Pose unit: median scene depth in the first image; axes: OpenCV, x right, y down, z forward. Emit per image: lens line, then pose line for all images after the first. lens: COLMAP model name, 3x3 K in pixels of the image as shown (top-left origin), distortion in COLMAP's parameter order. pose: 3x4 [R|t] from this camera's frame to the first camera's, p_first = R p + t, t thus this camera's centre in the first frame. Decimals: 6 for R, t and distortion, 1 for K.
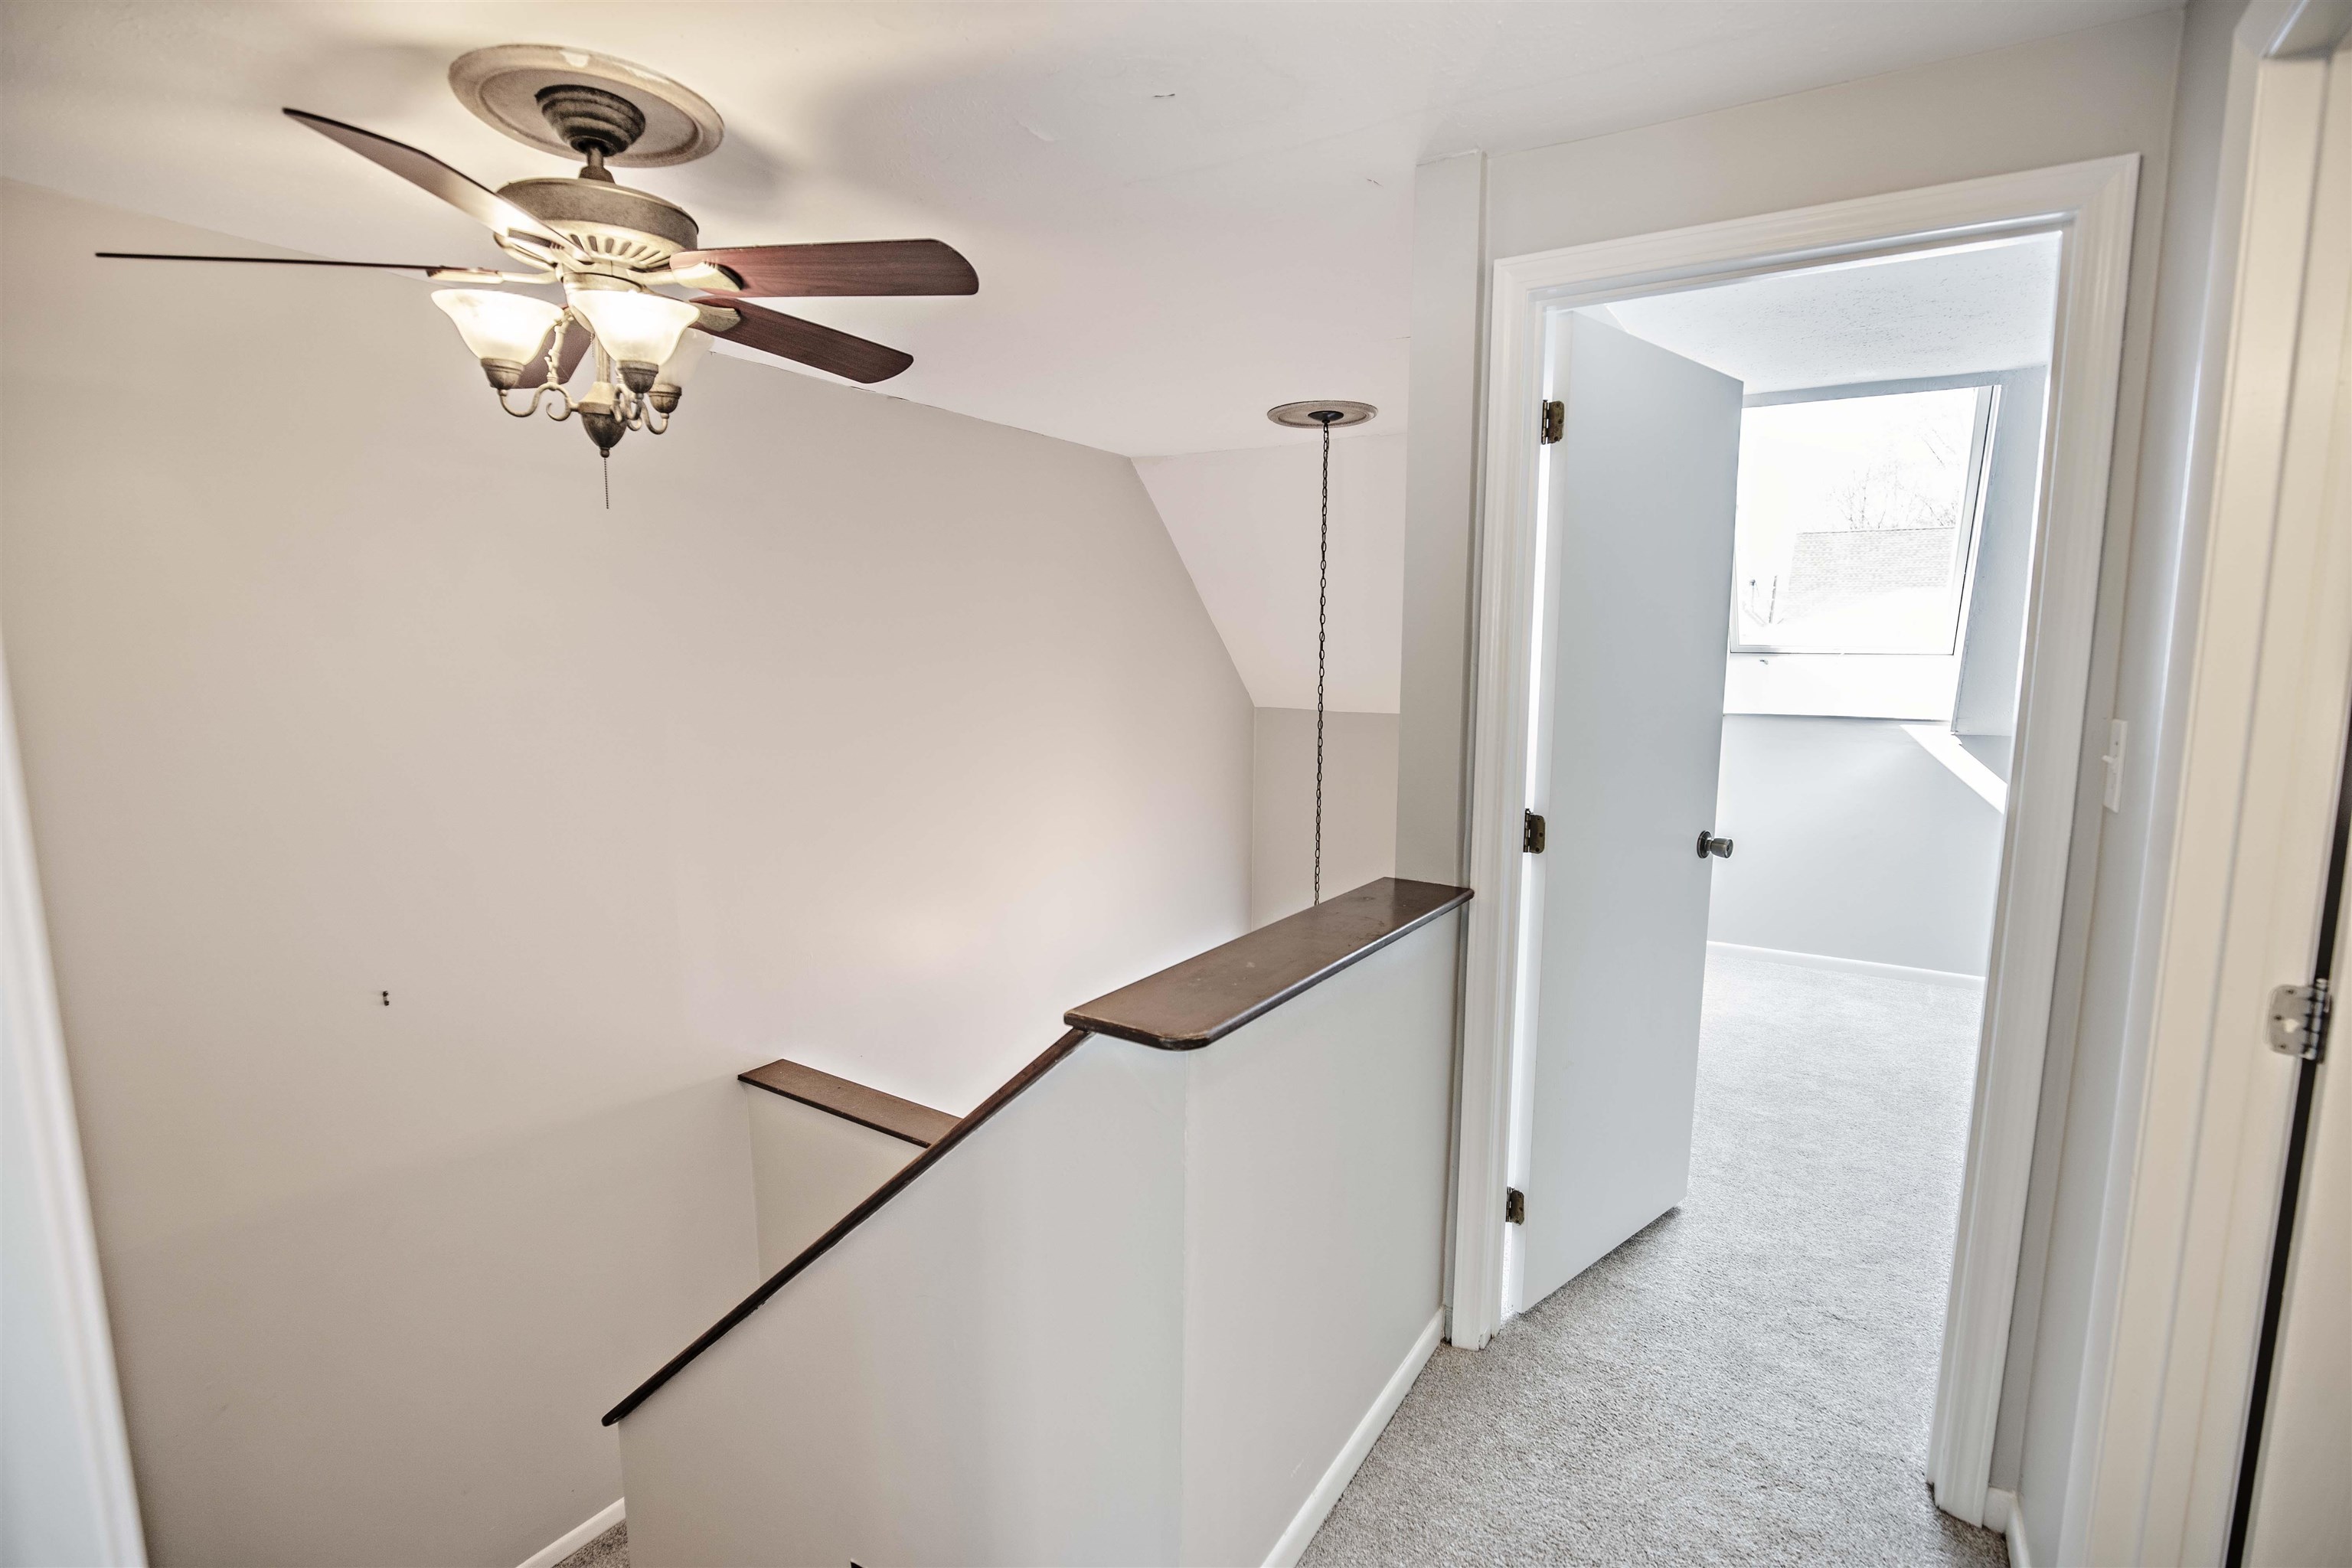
lens RADIAL K [[1085.9, 0, 1173.8], [0, 1085.9, 795.9], [0, 0, 1]] dist [-0.038317, 0.008505]
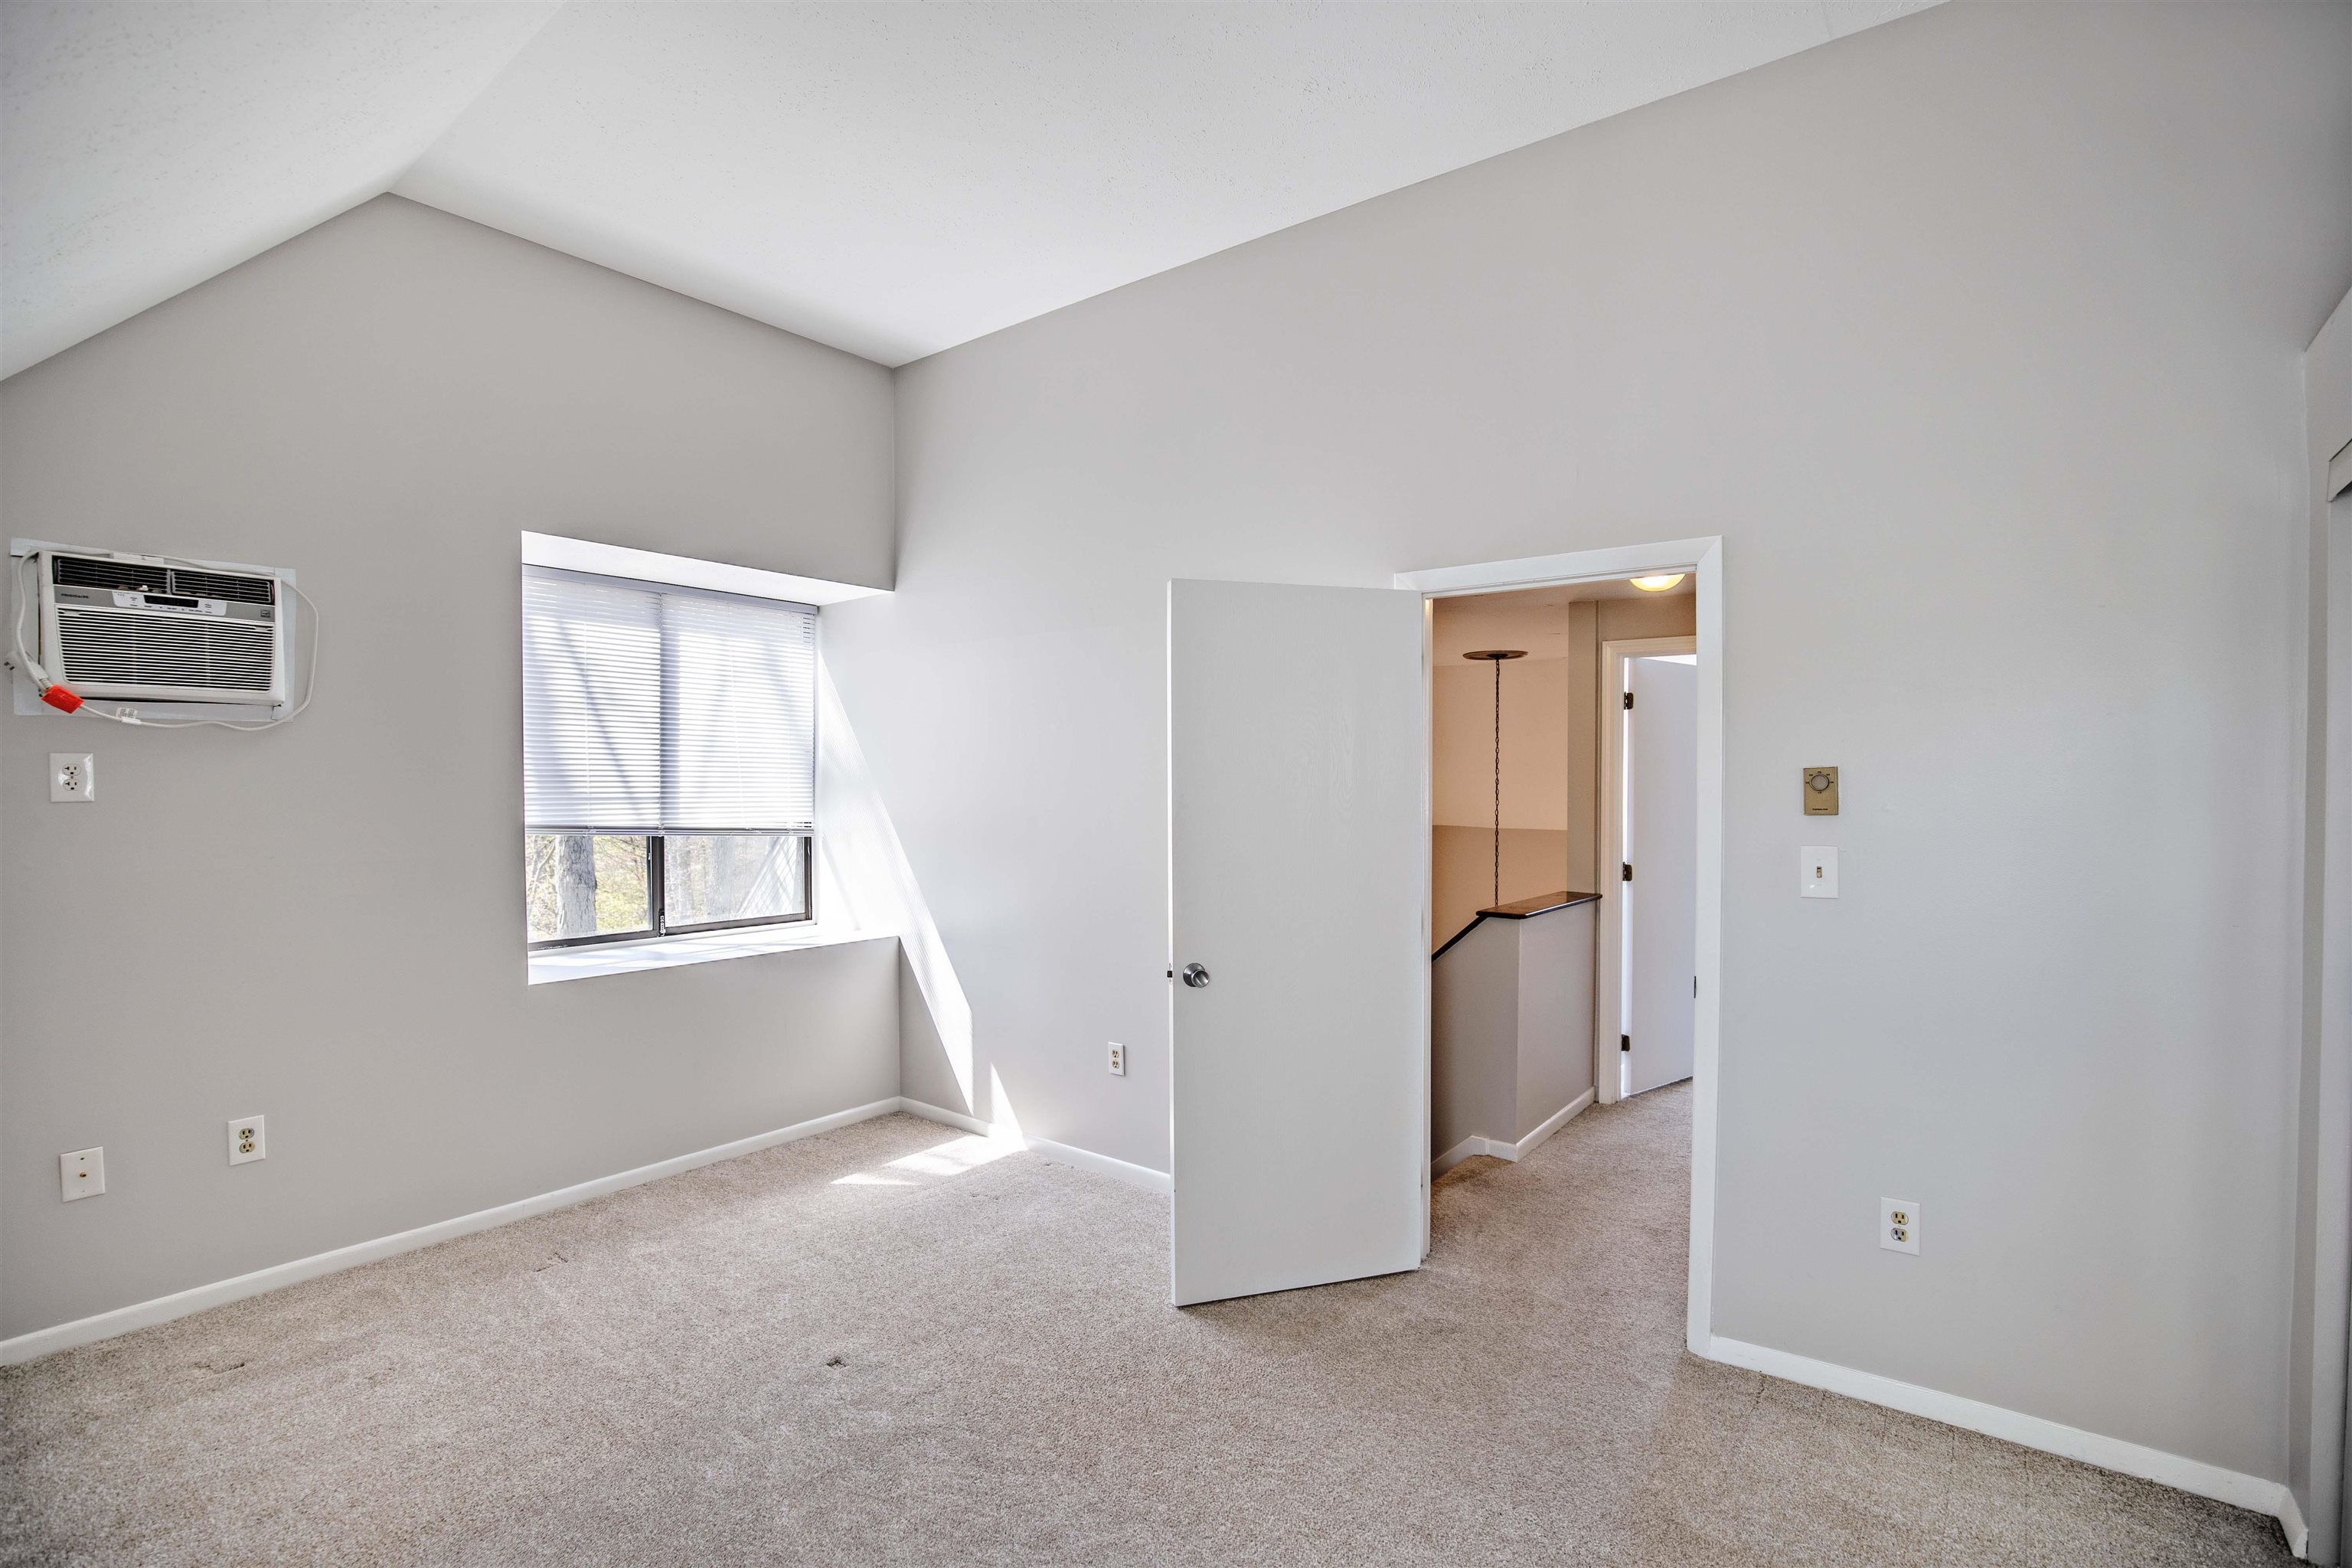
lens RADIAL K [[1085.9, 0, 1173.8], [0, 1085.9, 795.9], [0, 0, 1]] dist [-0.038317, 0.008505]
pose [[0.997136, -0.000644, -0.075623, -0.446936], [-0.008121, 0.993269, -0.115546, 0.143235], [0.075189, 0.115829, 0.990419, -1.339466]]
